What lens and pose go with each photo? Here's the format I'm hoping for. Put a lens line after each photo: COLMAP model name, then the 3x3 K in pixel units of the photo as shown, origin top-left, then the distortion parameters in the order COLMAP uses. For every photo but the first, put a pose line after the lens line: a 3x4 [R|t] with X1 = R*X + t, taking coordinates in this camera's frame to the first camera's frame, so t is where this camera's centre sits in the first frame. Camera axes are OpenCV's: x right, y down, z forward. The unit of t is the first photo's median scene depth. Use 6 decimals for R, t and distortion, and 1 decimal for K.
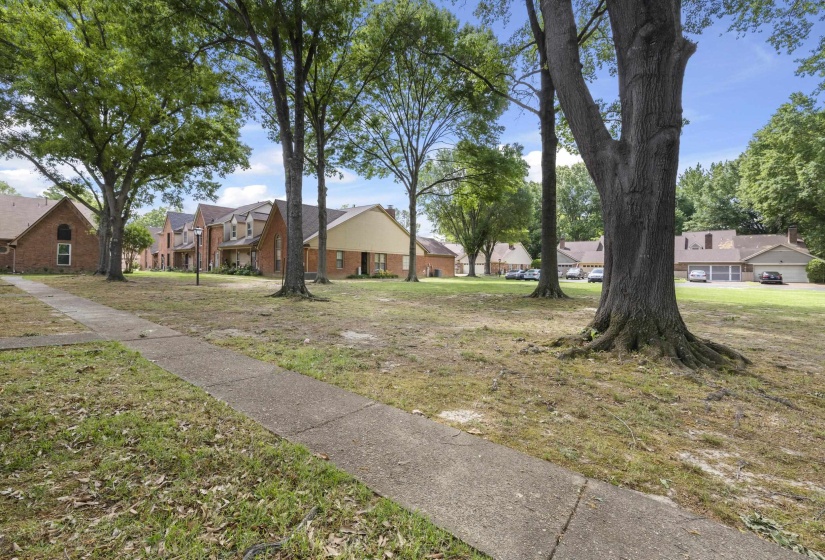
lens RADIAL K [[348.2, 0, 413.9], [0, 348.2, 275.8], [0, 0, 1]] dist [-0.000781, -0.000534]
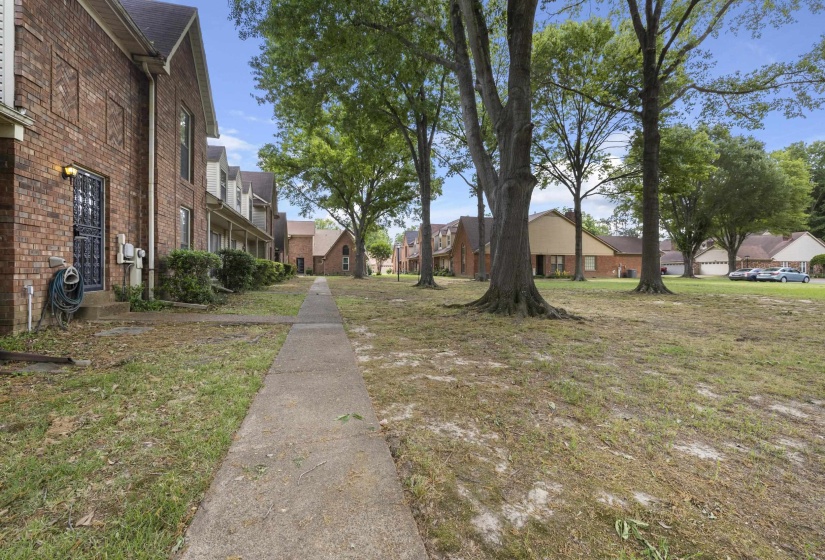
lens RADIAL K [[348.2, 0, 413.9], [0, 348.2, 275.8], [0, 0, 1]] dist [-0.000781, -0.000534]
pose [[0.801085, -0.005594, -0.598524, 0.194996], [-0.001208, 0.999939, -0.010963, 0.010635], [0.598549, 0.009506, 0.801029, -0.097342]]
